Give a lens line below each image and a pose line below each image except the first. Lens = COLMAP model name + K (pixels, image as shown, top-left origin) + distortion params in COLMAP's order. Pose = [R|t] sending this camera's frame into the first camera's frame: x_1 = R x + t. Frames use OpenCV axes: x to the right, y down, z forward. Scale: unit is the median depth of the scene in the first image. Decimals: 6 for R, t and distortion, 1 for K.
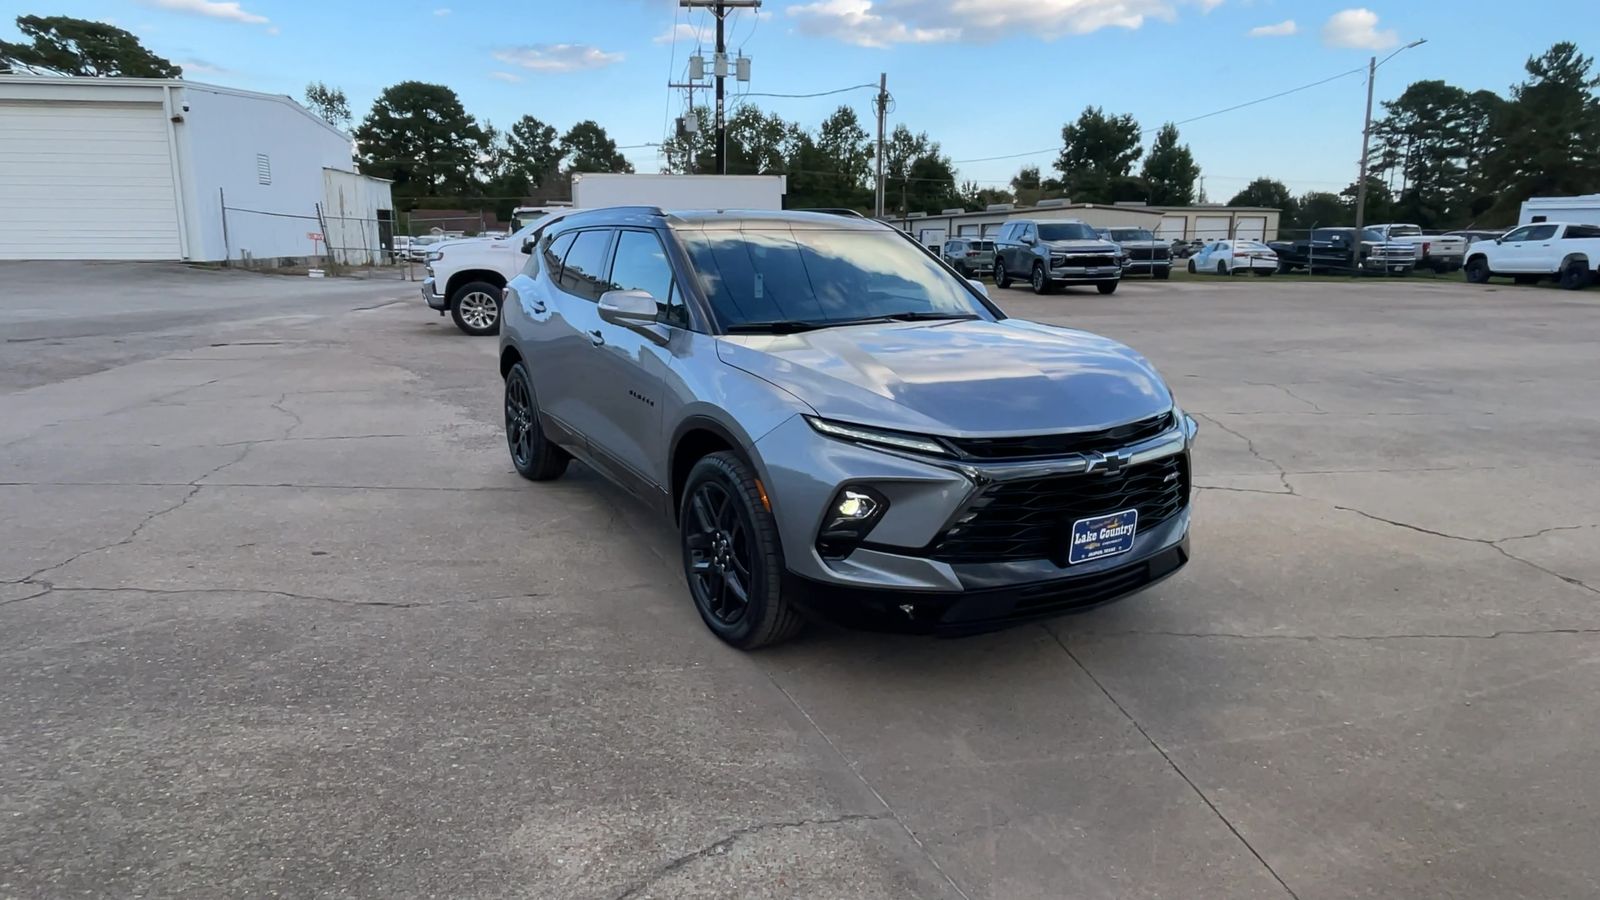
lens RADIAL K [[949.8, 0, 793.9], [0, 949.8, 456.2], [0, 0, 1]] dist [0.037429, -0.032303]
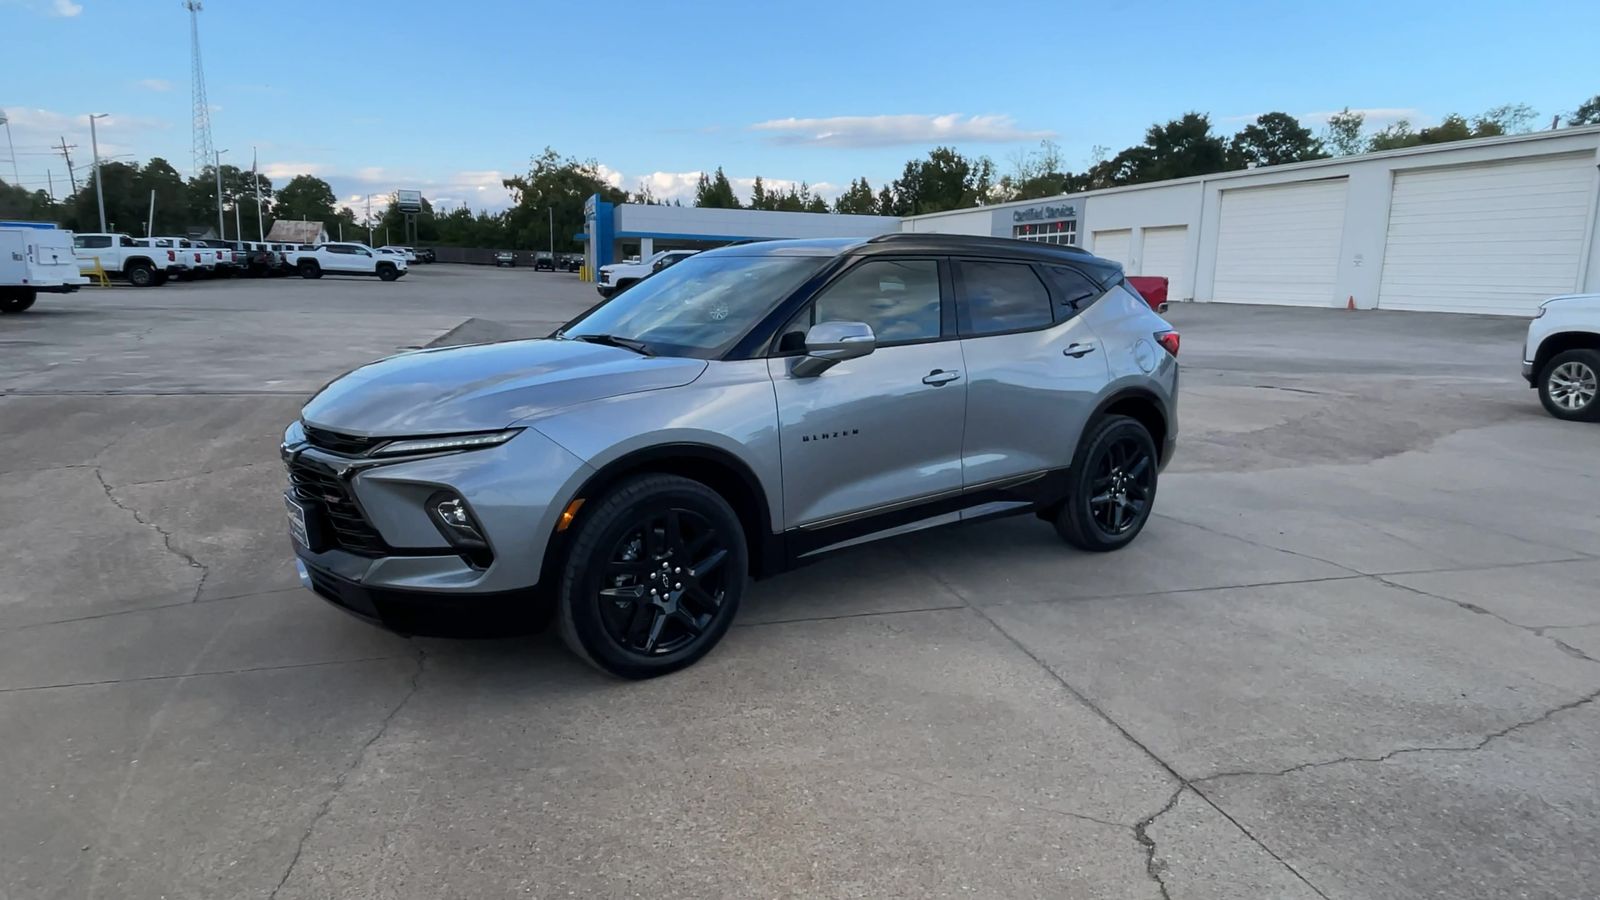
lens RADIAL K [[949.8, 0, 785.2], [0, 949.8, 457.4], [0, 0, 1]] dist [0.037429, -0.032303]
pose [[0.126197, 0.181590, -0.975243, 0.190315], [-0.239005, 0.959709, 0.147770, -0.037143], [0.962783, 0.214440, 0.164513, 0.175058]]
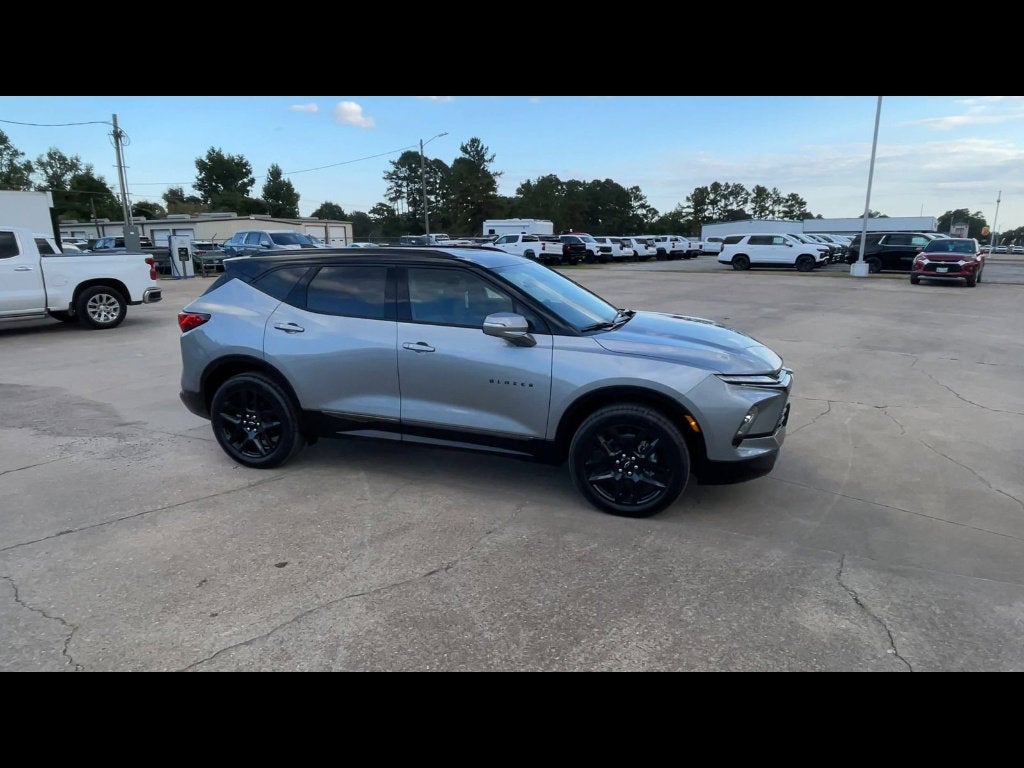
lens RADIAL K [[607.3, 0, 515.7], [0, 607.3, 407.0], [0, 0, 1]] dist [0.032843, -0.027521]
pose [[0.733755, -0.186600, 0.653288, -0.132723], [0.155998, 0.982127, 0.105315, -0.021021], [-0.661263, 0.024637, 0.749749, 0.048278]]
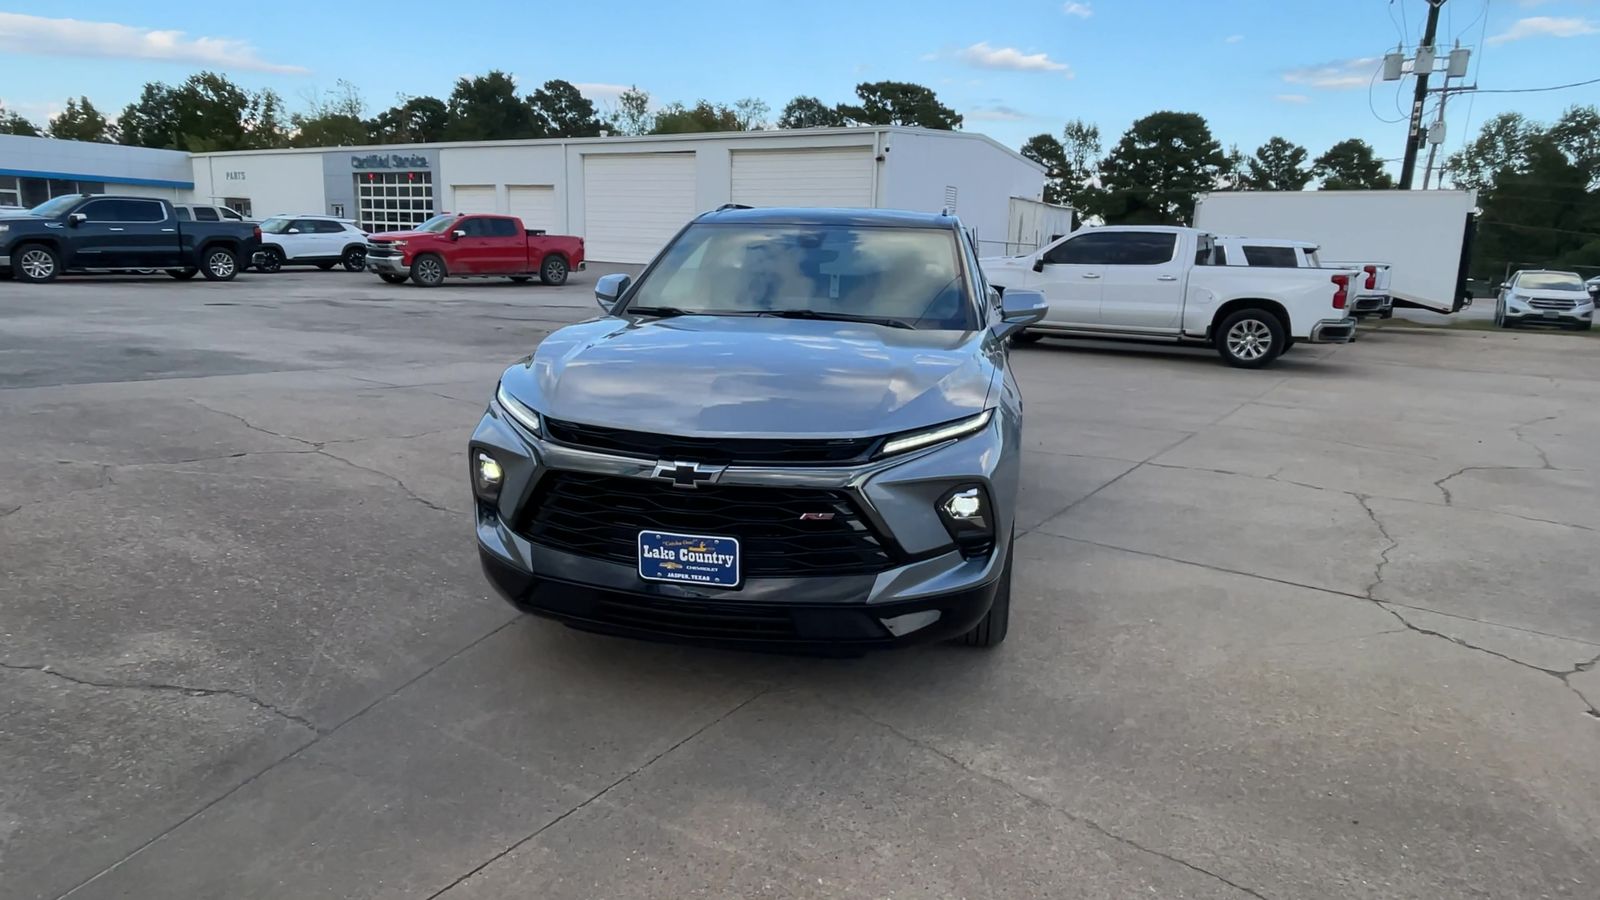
lens RADIAL K [[949.8, 0, 795.4], [0, 949.8, 454.4], [0, 0, 1]] dist [0.037429, -0.032303]
pose [[0.742291, 0.159573, -0.650799, 0.123317], [-0.179157, 0.983135, 0.036717, -0.007687], [0.645683, 0.089341, 0.758361, 0.051712]]
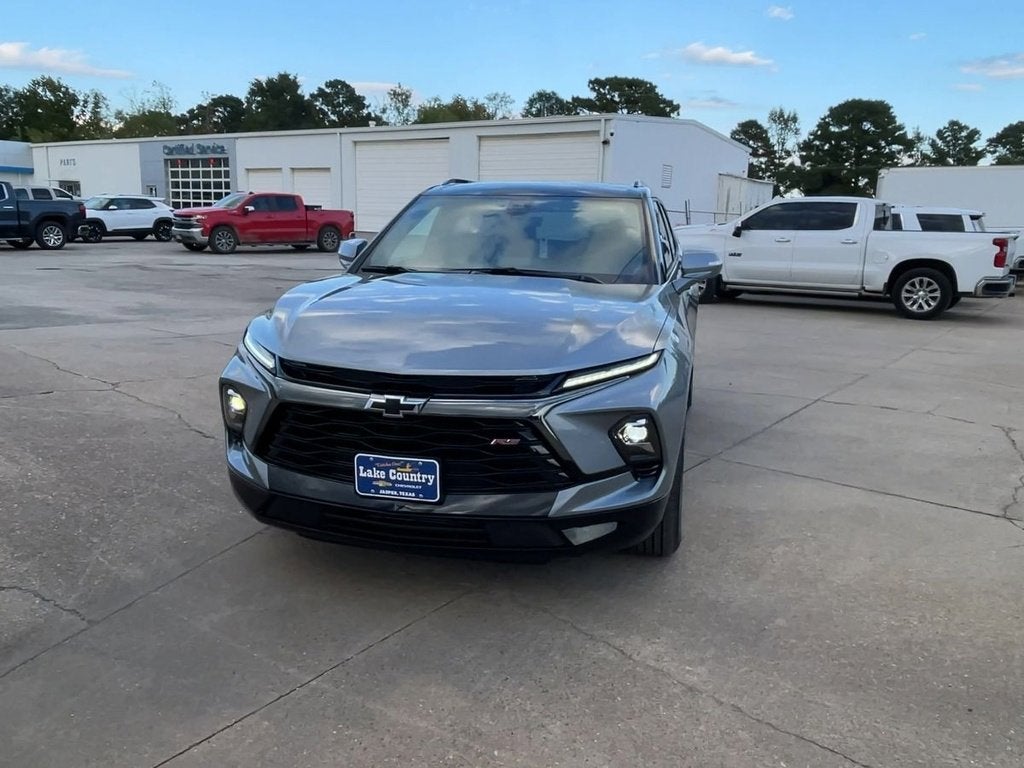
lens RADIAL K [[809.2, 0, 509.0], [0, 809.2, 391.2], [0, 0, 1]] dist [0.041637, -0.037499]
pose [[0.718916, 0.156516, -0.677246, 0.128338], [-0.178342, 0.983238, 0.037918, -0.008046], [0.671828, 0.093522, 0.734779, 0.056555]]
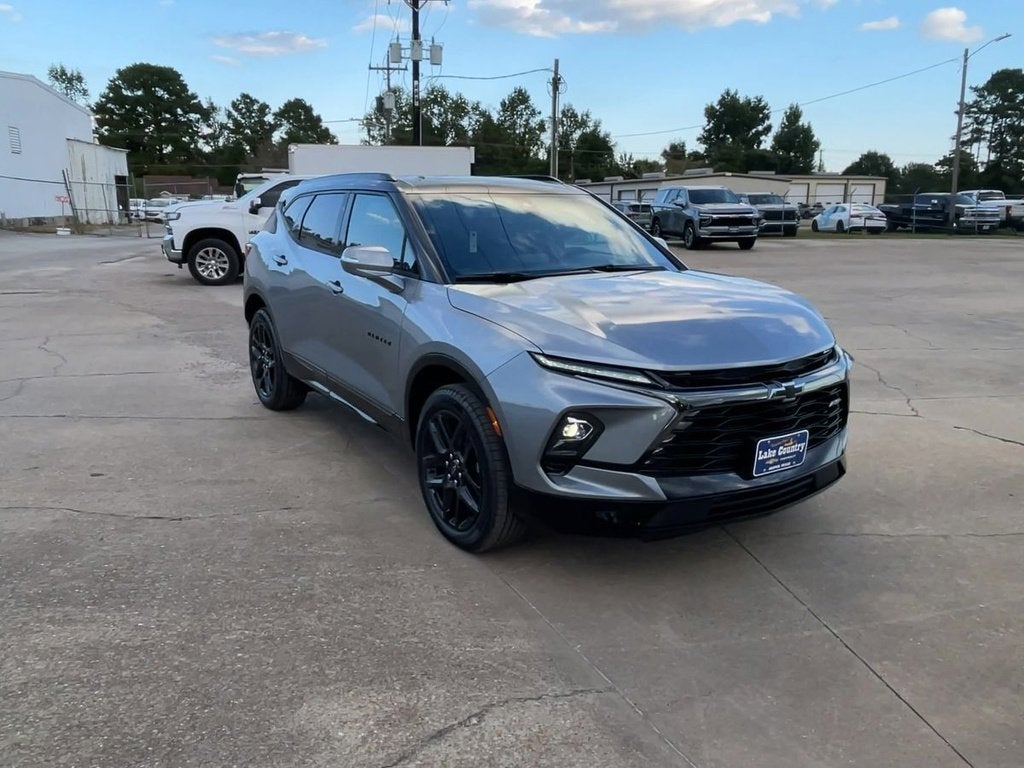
lens RADIAL K [[809.2, 0, 507.6], [0, 809.2, 405.1], [0, 0, 1]] dist [0.041637, -0.037499]
pose [[0.999271, -0.007907, 0.037337, -0.006914], [0.007133, 0.999758, 0.020818, 0.000116], [-0.037493, -0.020537, 0.999086, 0.000325]]
